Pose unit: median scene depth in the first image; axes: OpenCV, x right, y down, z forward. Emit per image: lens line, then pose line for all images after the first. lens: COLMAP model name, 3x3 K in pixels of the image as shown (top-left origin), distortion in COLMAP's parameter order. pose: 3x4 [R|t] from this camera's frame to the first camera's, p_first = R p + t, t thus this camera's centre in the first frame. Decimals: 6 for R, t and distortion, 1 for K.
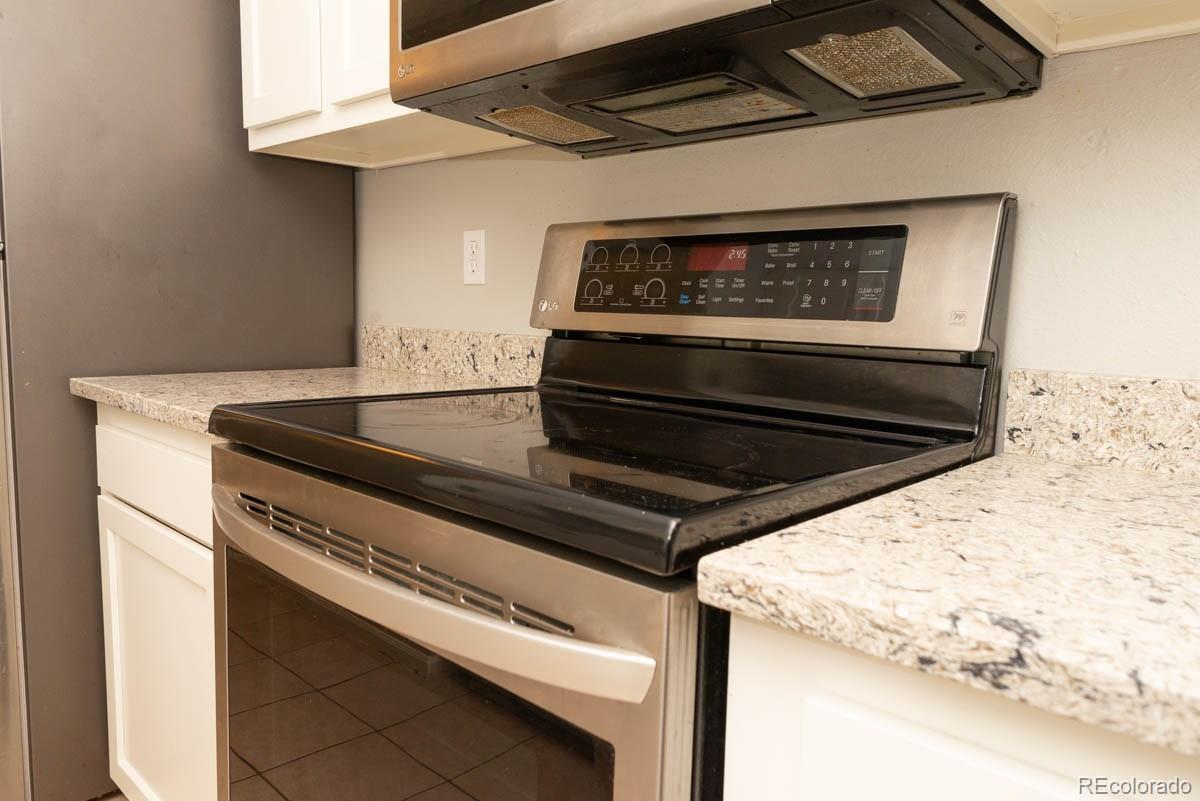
lens RADIAL K [[807.8, 0, 600.0], [0, 807.8, 400.5], [0, 0, 1]] dist [-0.001245, -0.004078]
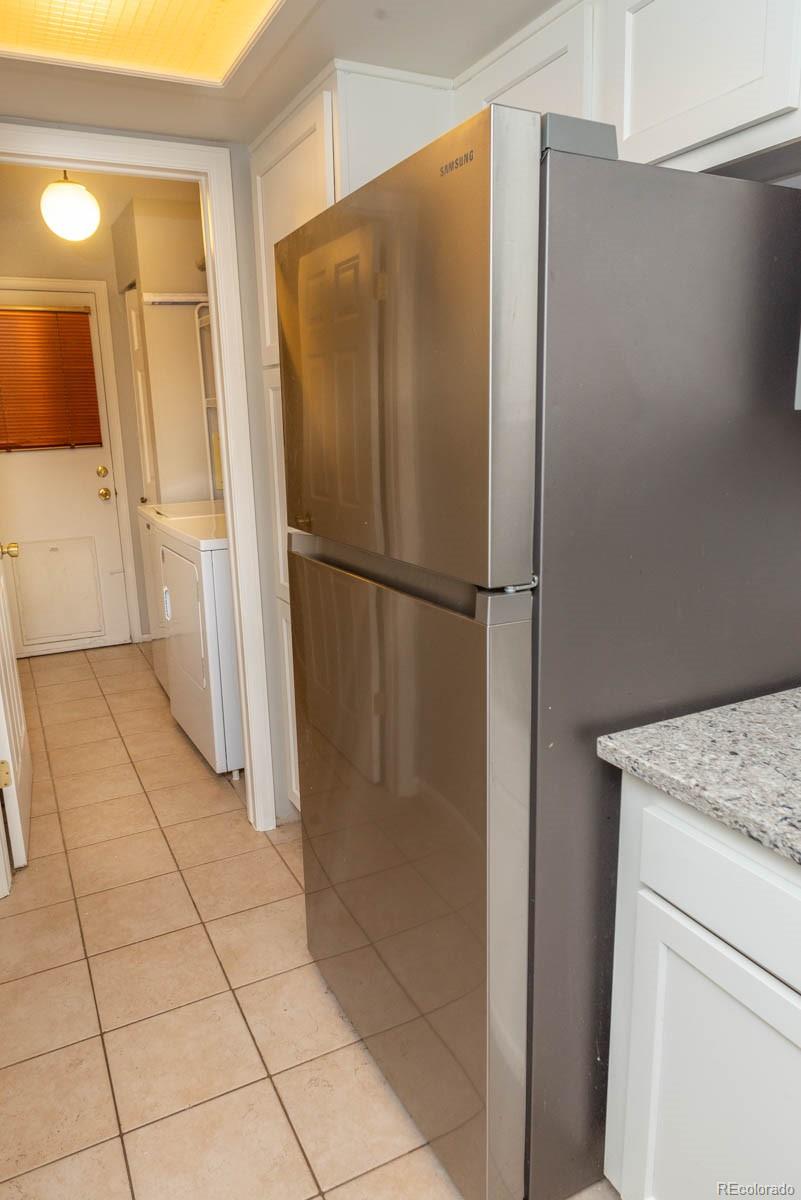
lens RADIAL K [[807.8, 0, 400.5], [0, 807.8, 600.0], [0, 0, 1]] dist [-0.001245, -0.004078]
pose [[0.934702, 0.036031, -0.353601, -0.598456], [0.003645, 0.993824, 0.110905, -0.265500], [0.355413, -0.104952, 0.928799, 0.237740]]
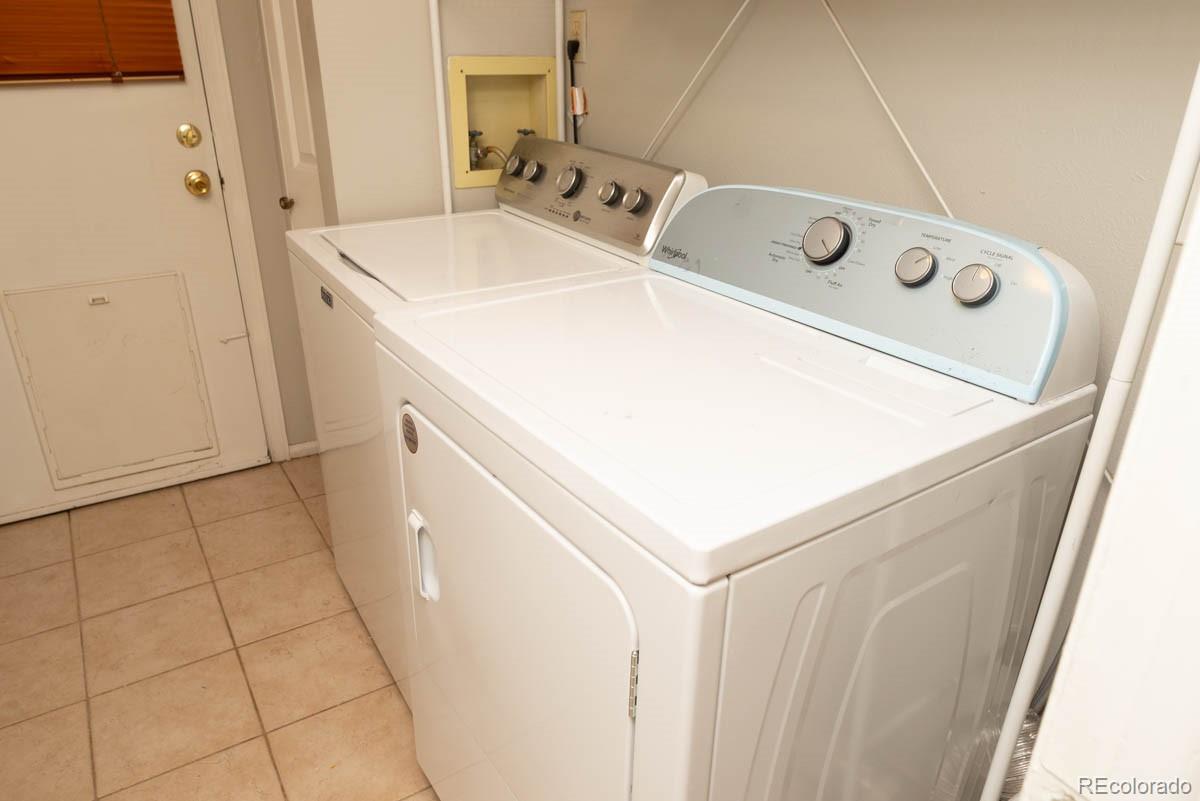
lens RADIAL K [[807.8, 0, 600.0], [0, 807.8, 400.5], [0, 0, 1]] dist [-0.001245, -0.004078]
pose [[0.967123, 0.088843, -0.238287, -1.719005], [-0.016890, 0.957363, 0.288395, -0.397344], [0.253749, -0.274889, 0.927388, 1.517308]]
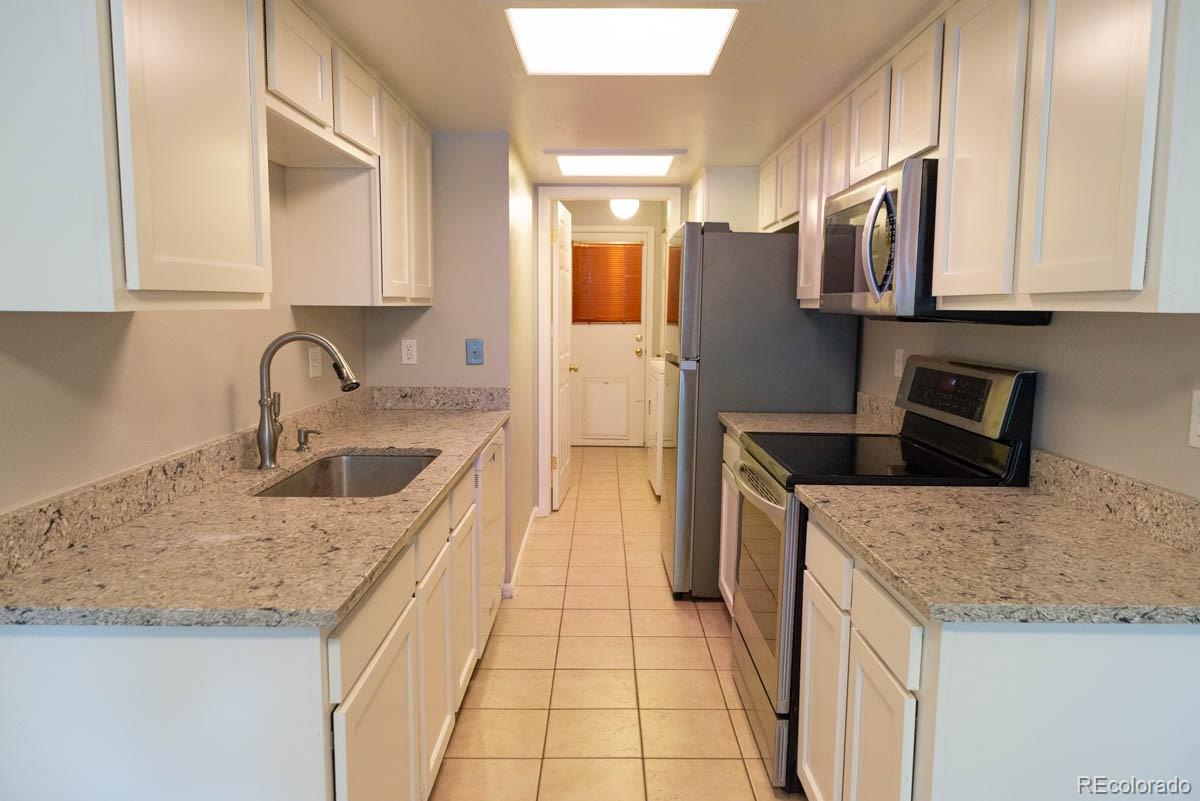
lens RADIAL K [[807.8, 0, 600.0], [0, 807.8, 400.5], [0, 0, 1]] dist [-0.001245, -0.004078]
pose [[0.674788, 0.066992, -0.734965, 0.881468], [-0.082974, 0.996444, 0.014645, -0.070916], [0.733332, 0.051101, 0.677947, -0.894711]]
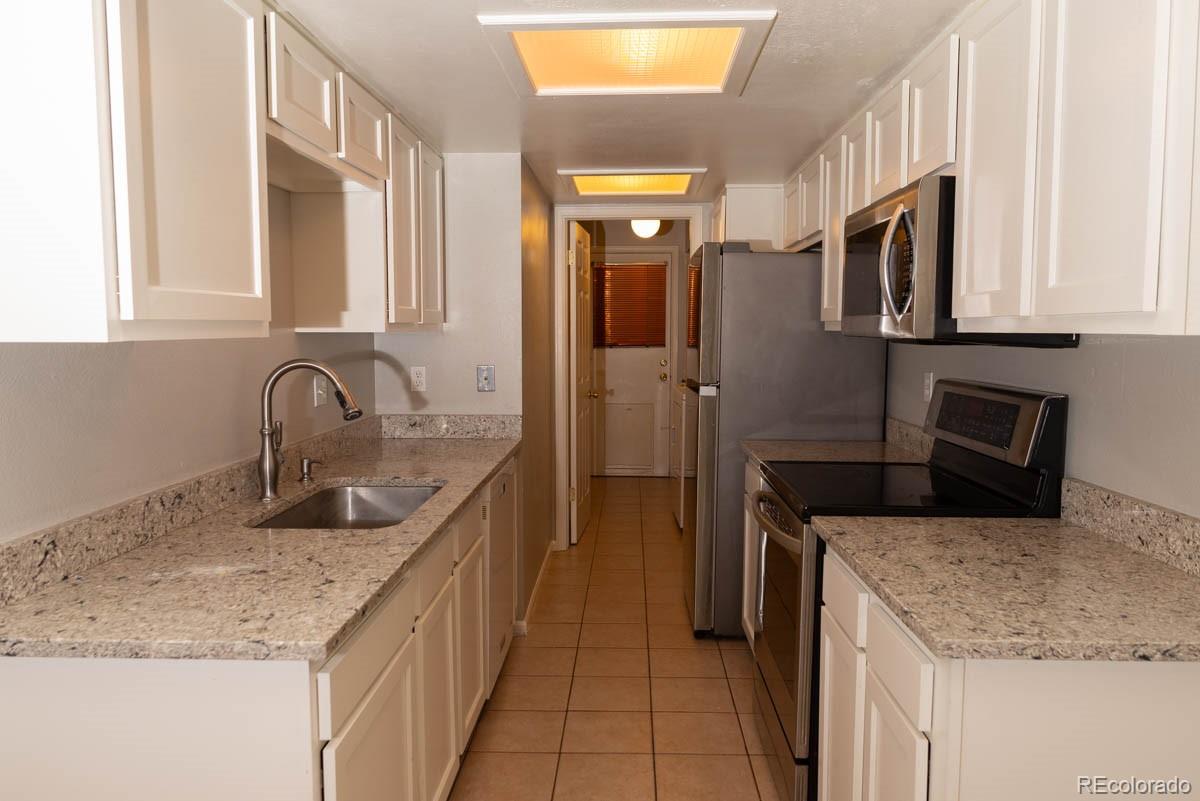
lens RADIAL K [[852.5, 0, 600.0], [0, 852.5, 400.5], [0, 0, 1]] dist [-0.003395, -0.003481]
pose [[0.649769, 0.039695, -0.759094, 0.928602], [-0.078511, 0.996799, -0.015078, -0.074871], [0.756066, 0.069394, 0.650806, -0.885683]]
